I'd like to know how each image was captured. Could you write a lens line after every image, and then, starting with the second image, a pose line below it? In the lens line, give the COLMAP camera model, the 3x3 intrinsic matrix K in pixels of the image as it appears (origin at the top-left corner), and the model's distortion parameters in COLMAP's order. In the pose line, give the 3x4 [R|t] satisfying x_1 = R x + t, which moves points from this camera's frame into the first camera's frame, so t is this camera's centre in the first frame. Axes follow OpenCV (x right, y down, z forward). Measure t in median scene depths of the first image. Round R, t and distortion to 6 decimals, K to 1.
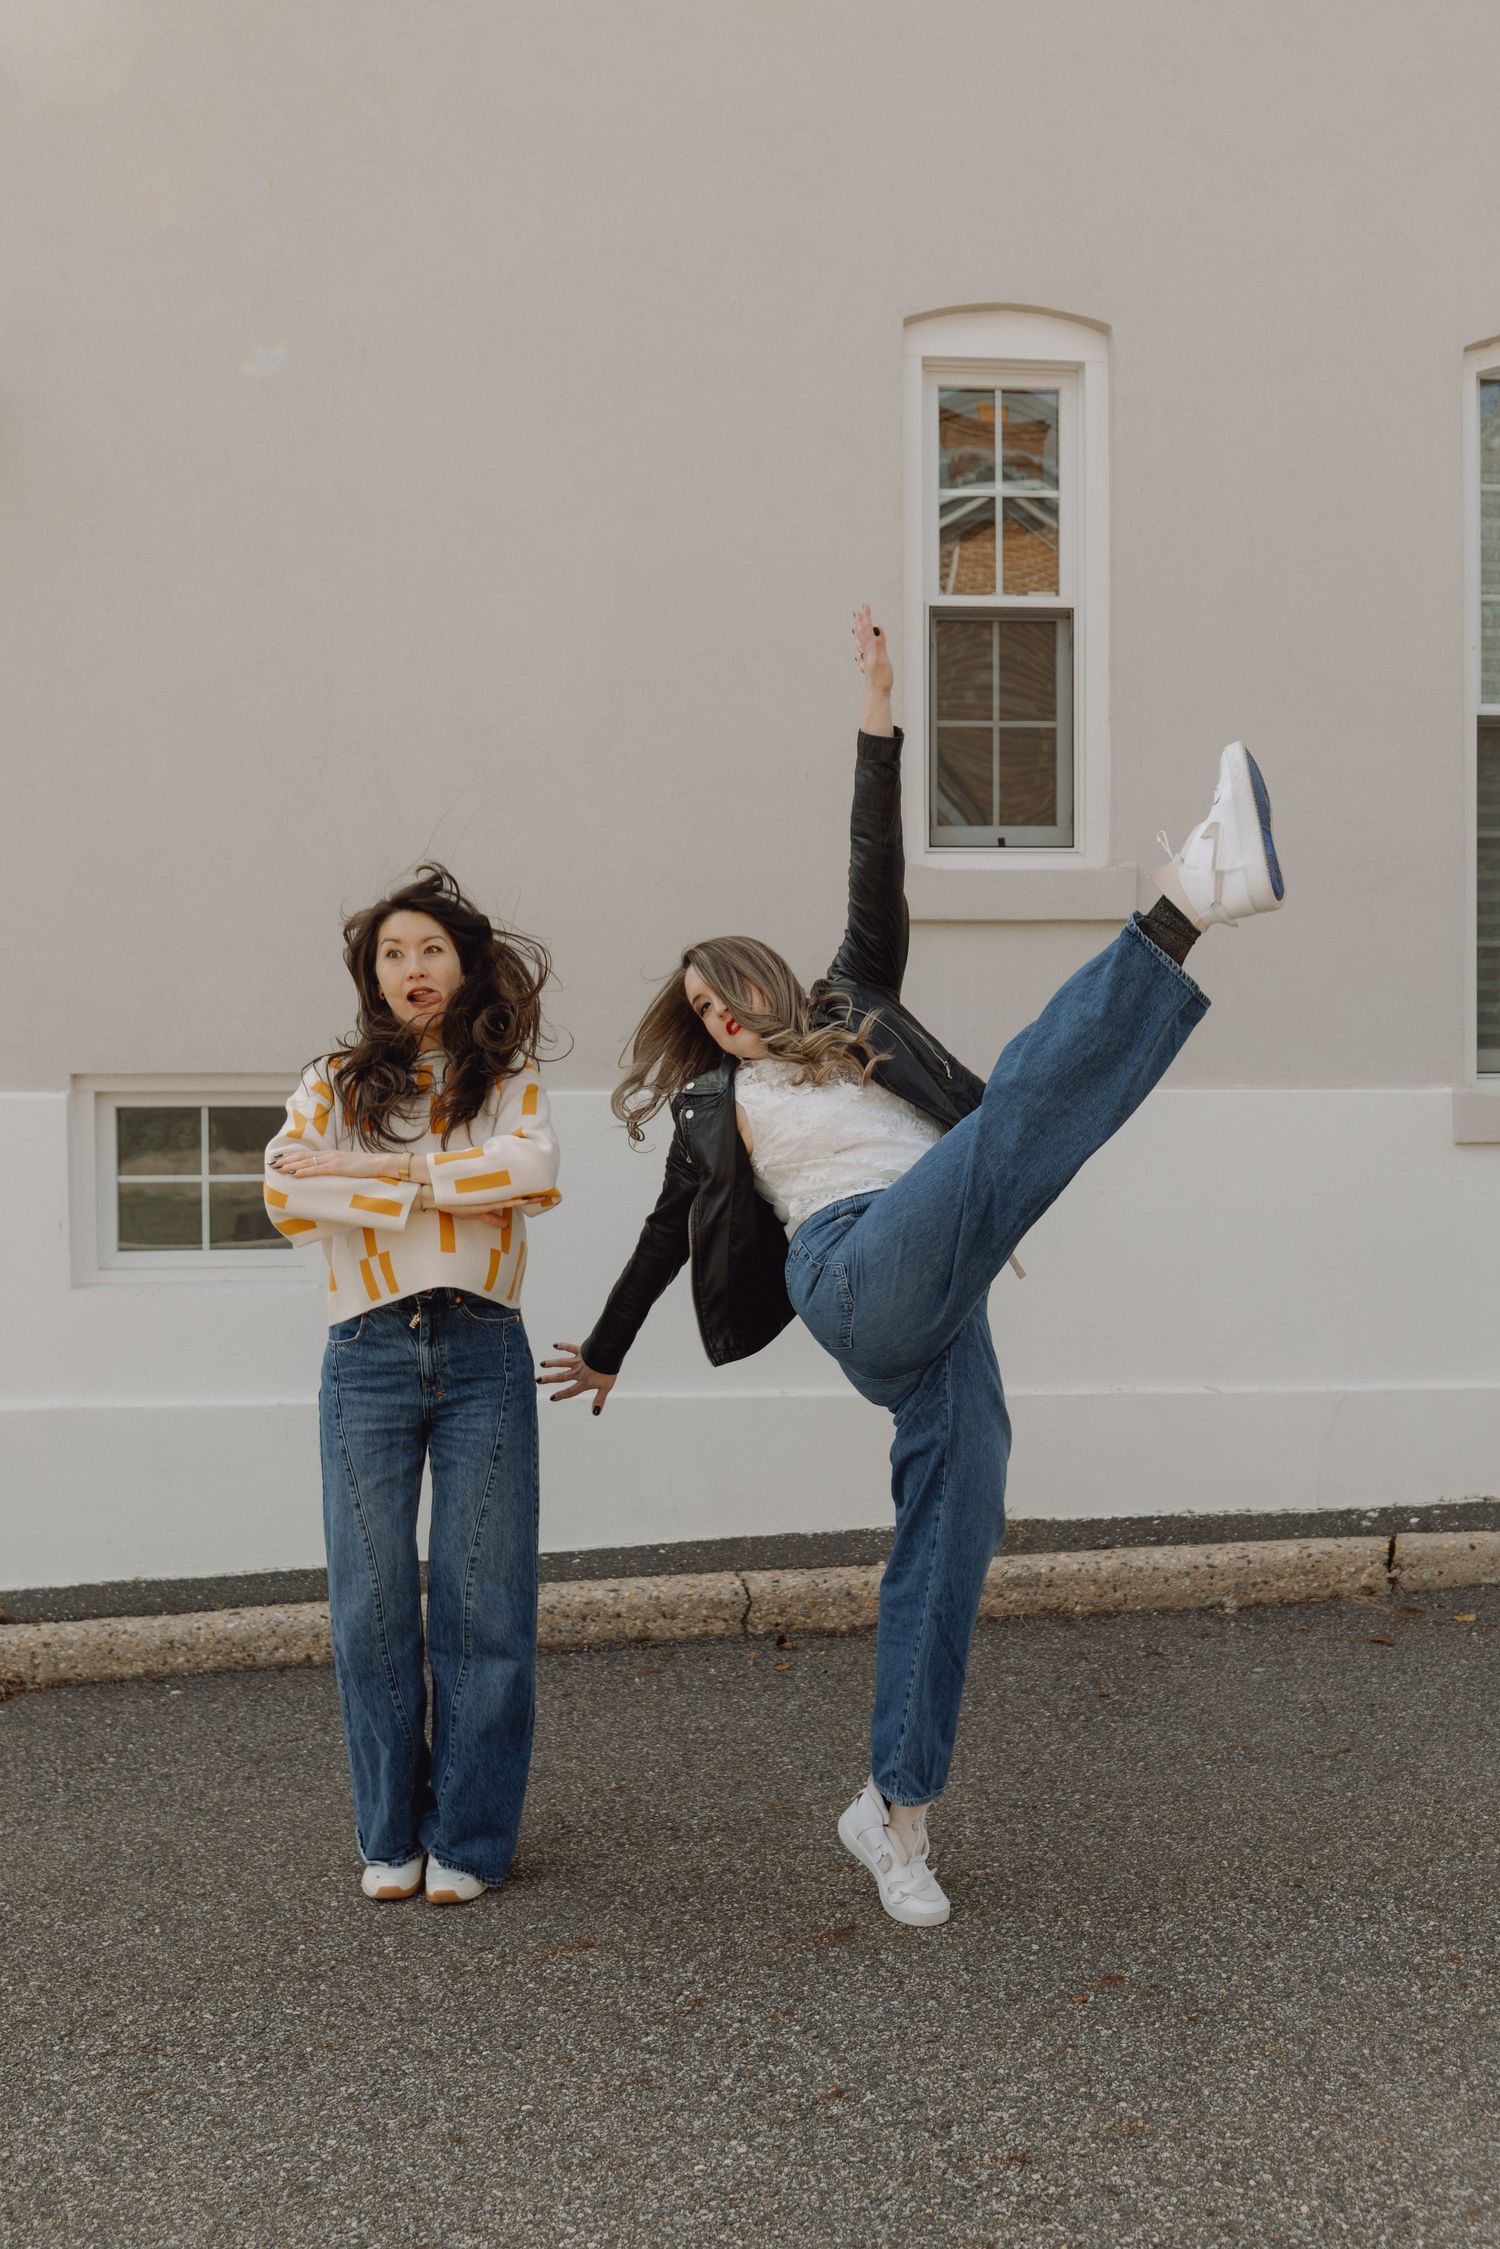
lens RADIAL K [[1920.8, 0, 757.5], [0, 1920.8, 1161.6], [0, 0, 1]] dist [0.013711, -0.029821]
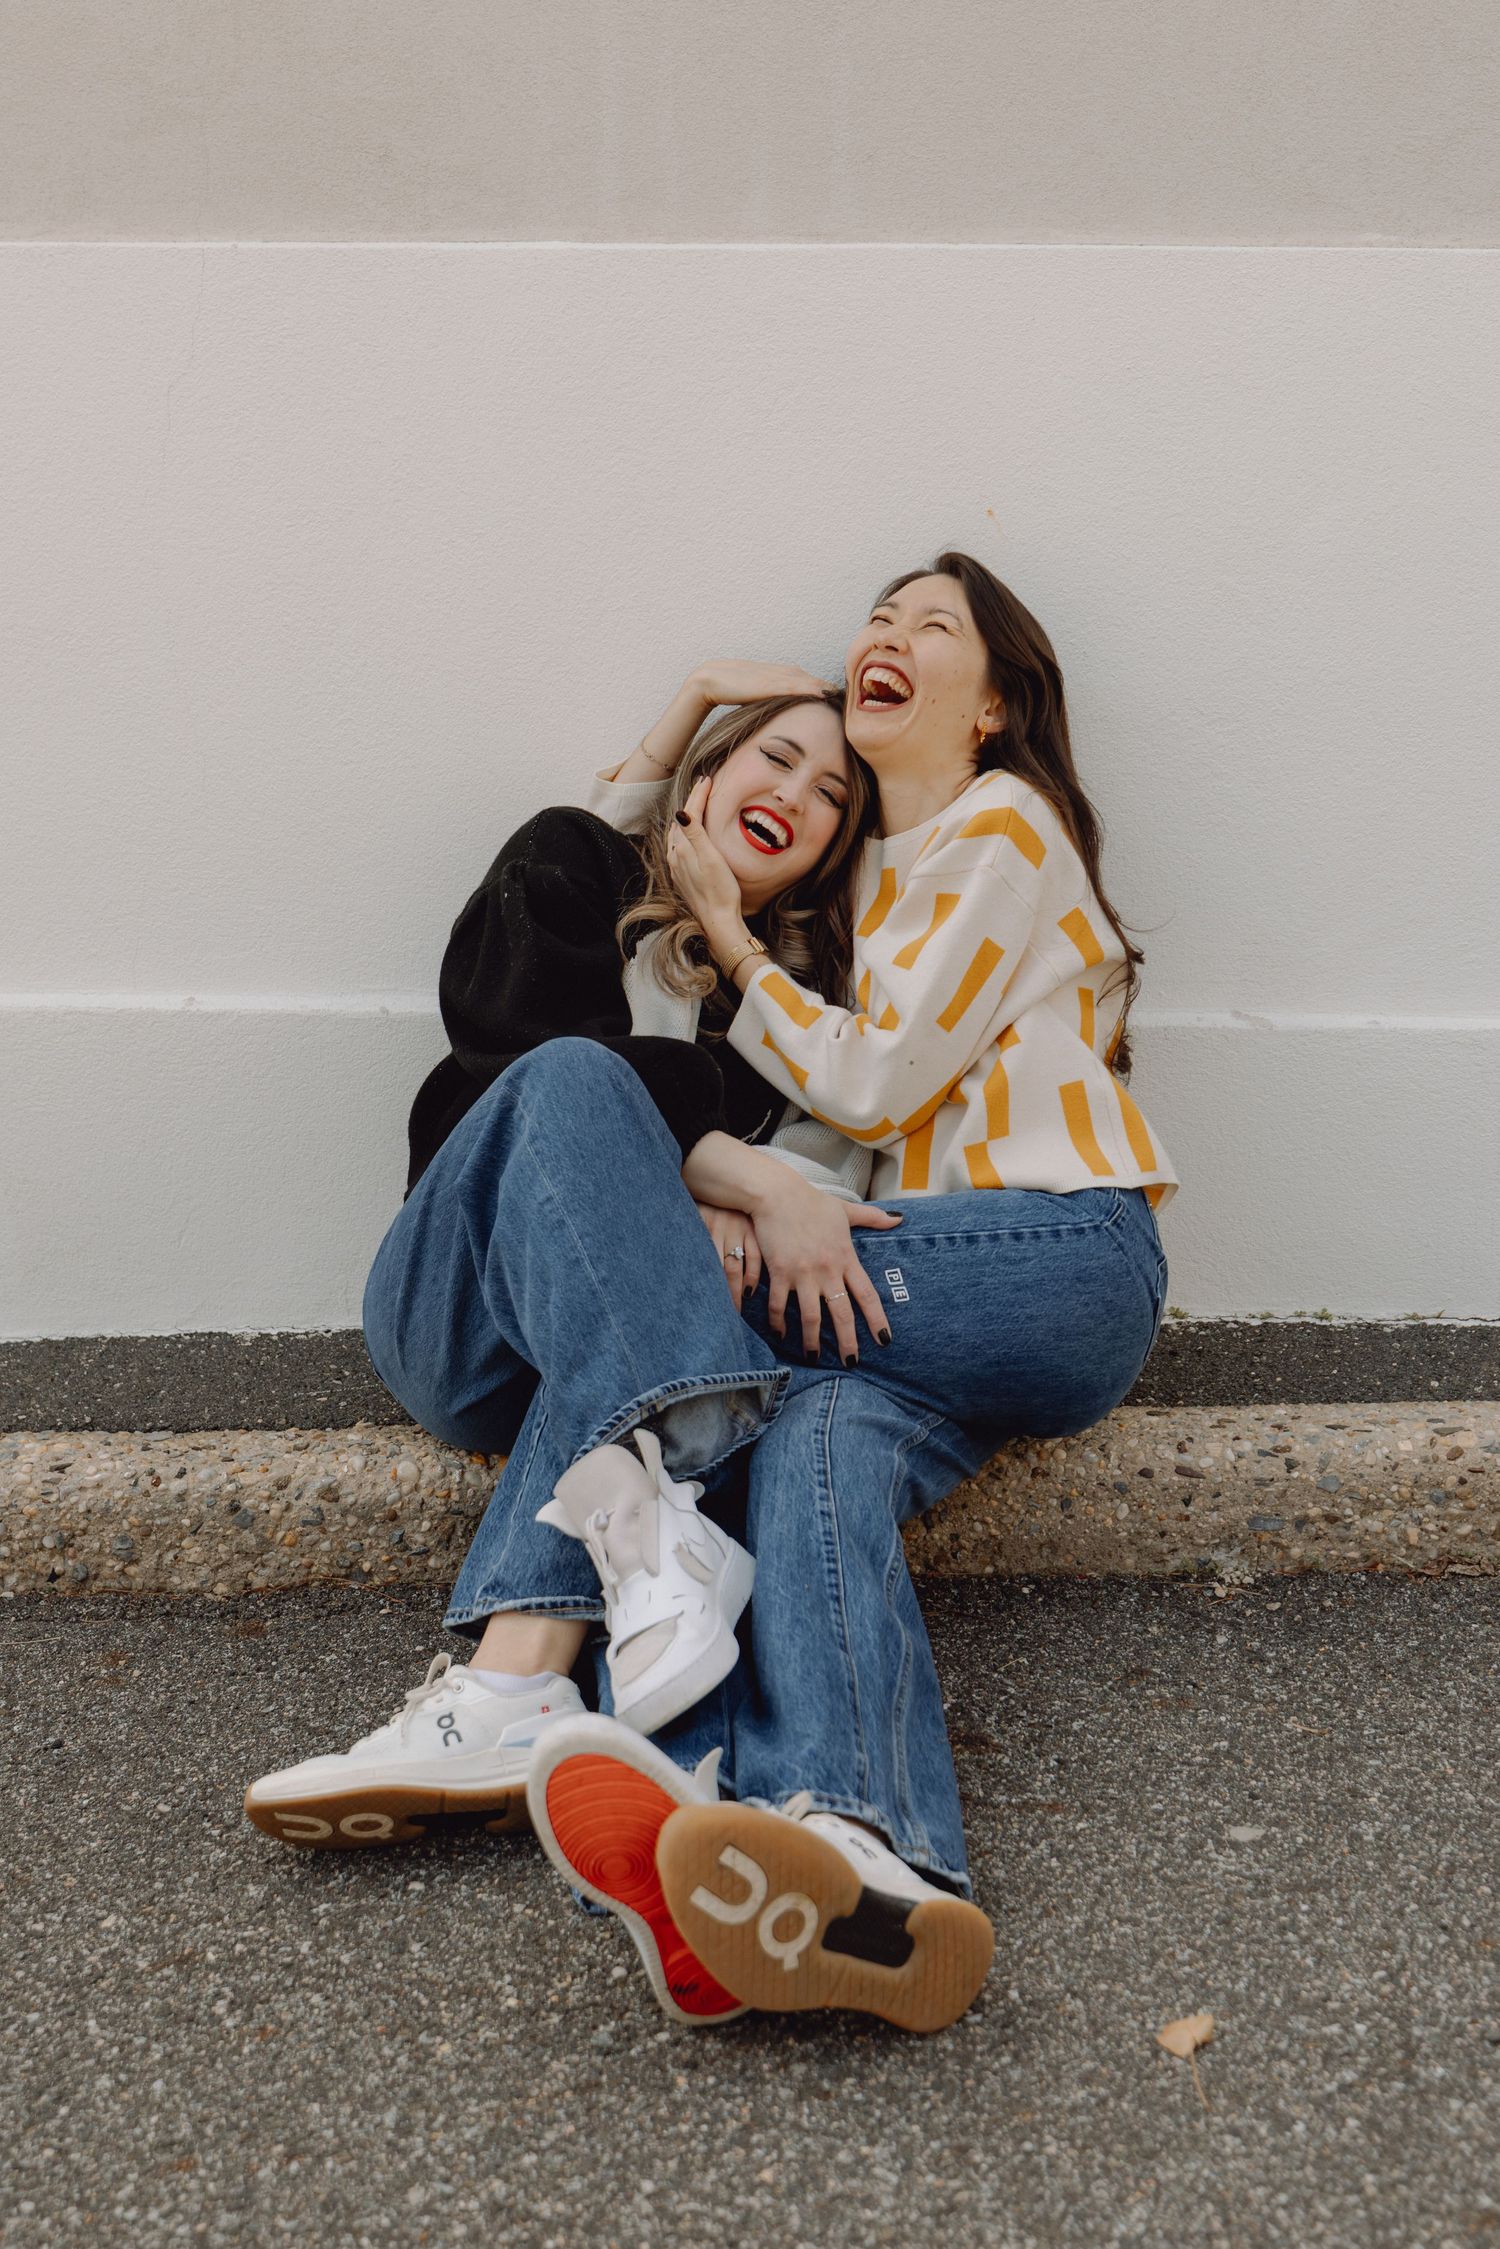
lens RADIAL K [[2304.3, 0, 660.9], [0, 2304.3, 1150.4], [0, 0, 1]] dist [-0.007873, 0.000000]
pose [[0.994960, 0.030088, -0.095653, 0.174208], [-0.013984, 0.986234, 0.164765, 0.073674], [0.099293, -0.162597, 0.981684, 0.552687]]
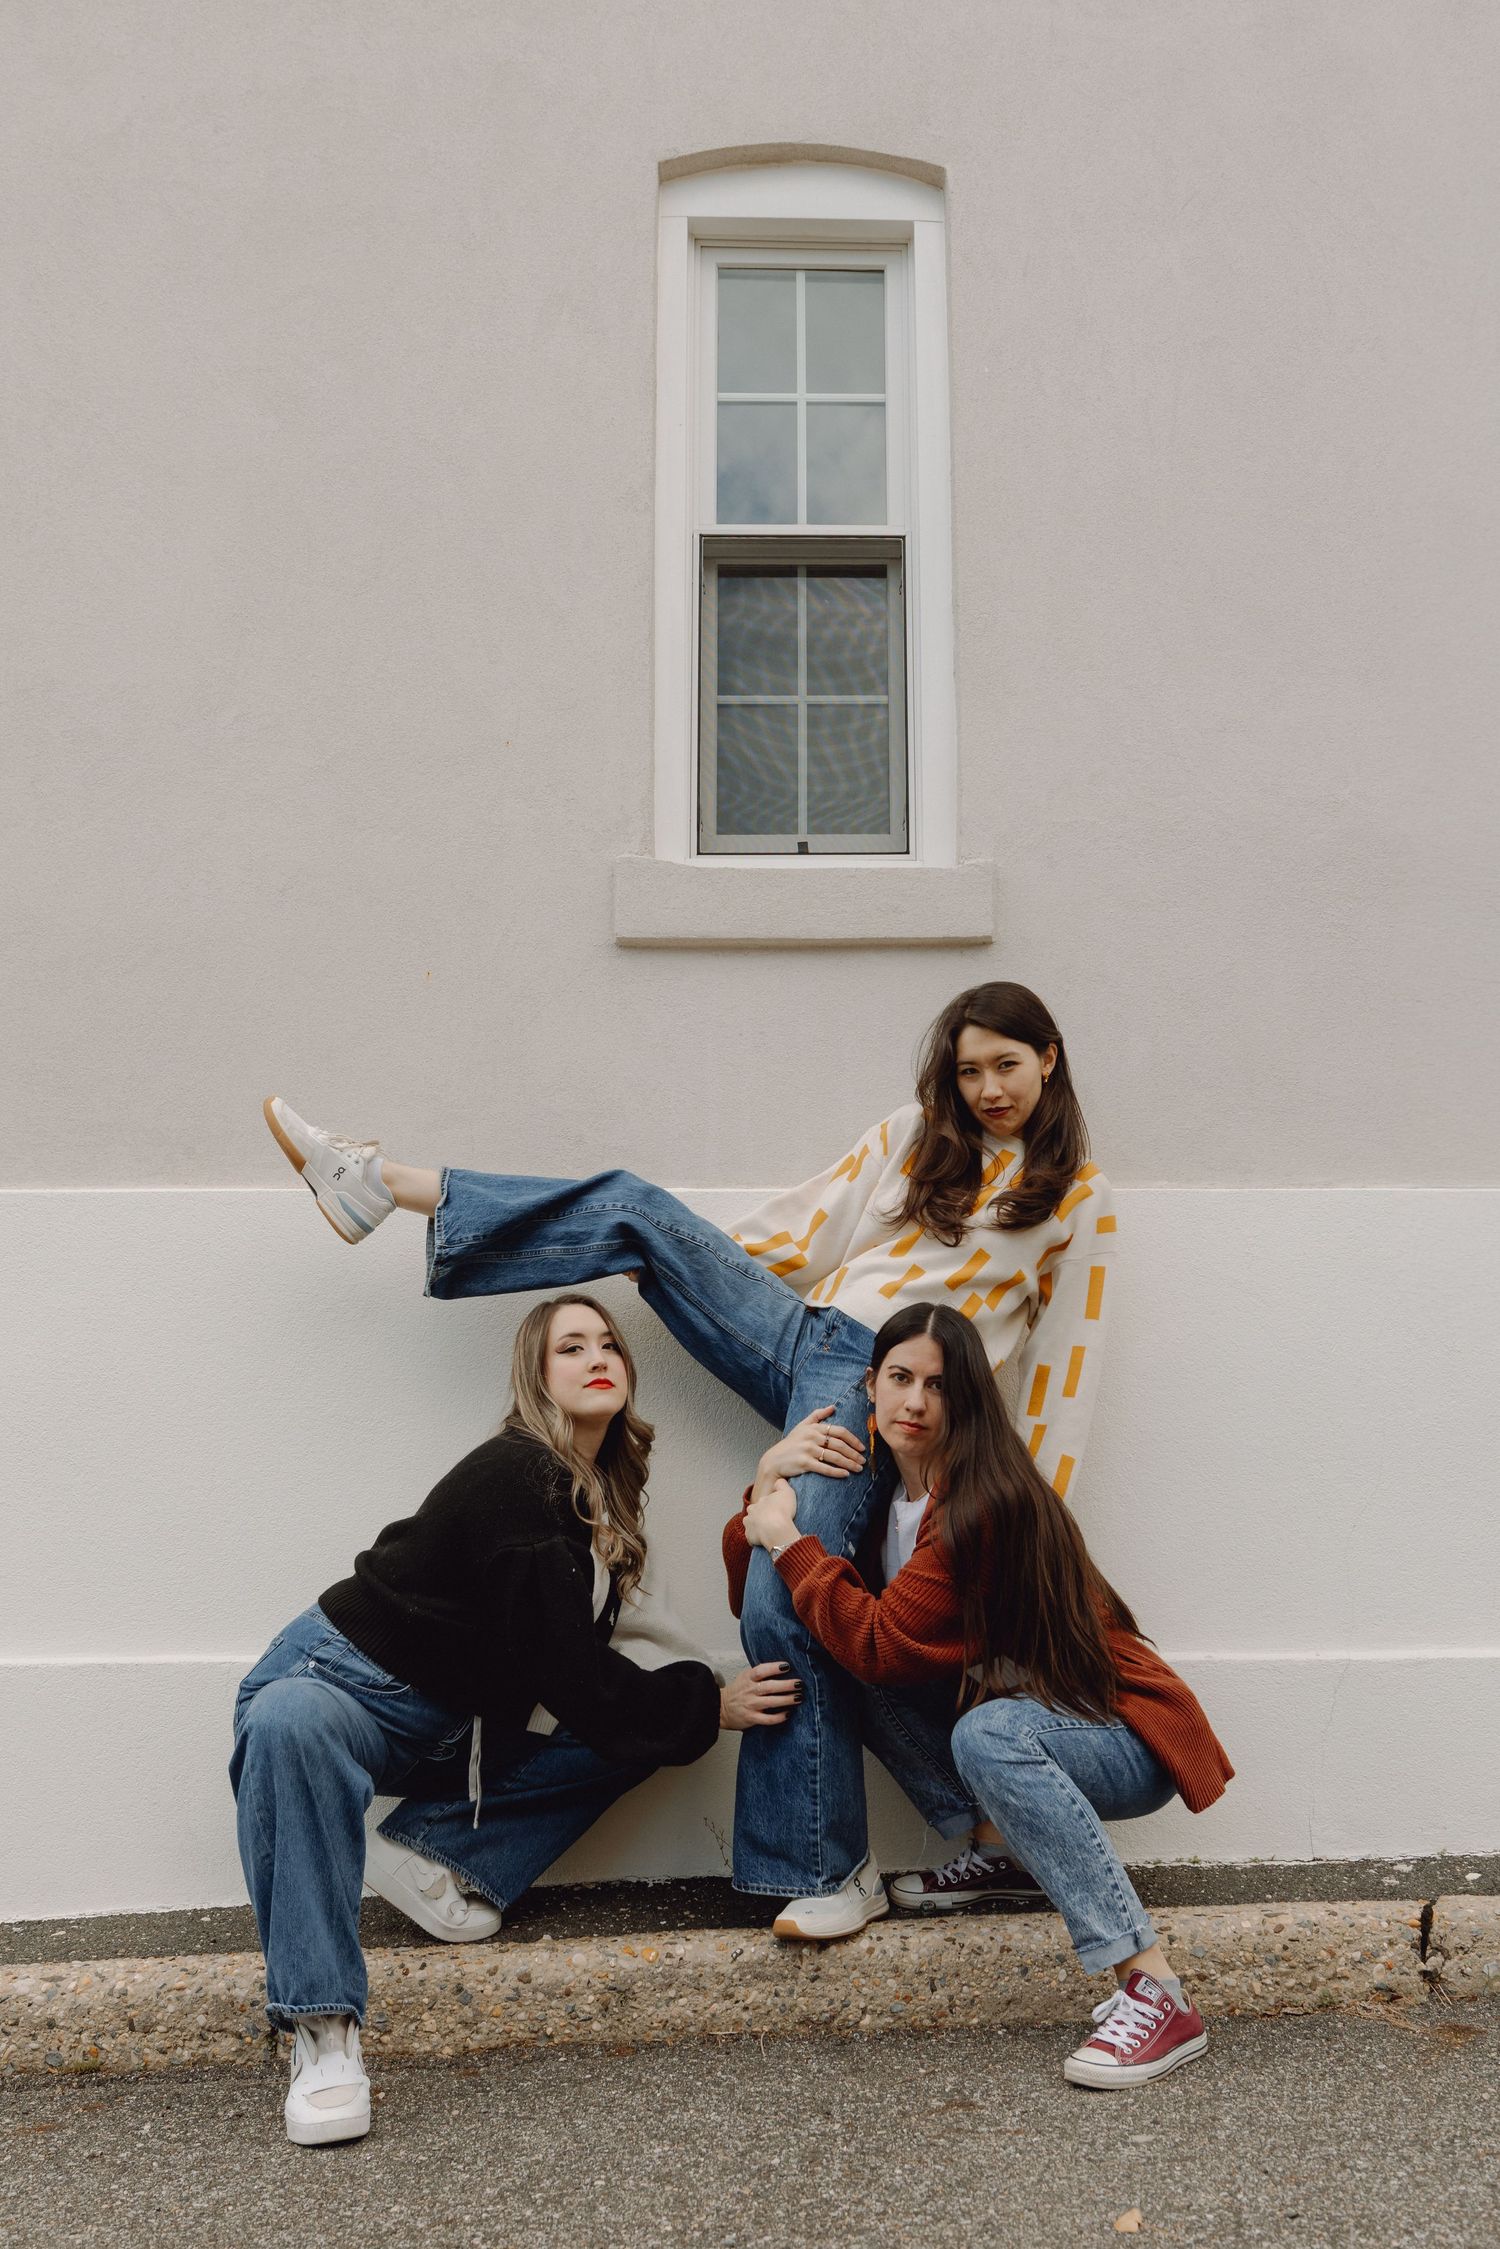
lens RADIAL K [[1851.4, 0, 814.3], [0, 1851.4, 1248.7], [0, 0, 1]] dist [0.014040, -0.019235]
pose [[0.998821, -0.008528, -0.047795, 0.178586], [-0.000855, 0.981211, -0.192938, 0.113915], [0.048543, 0.192751, 0.980046, 0.417246]]
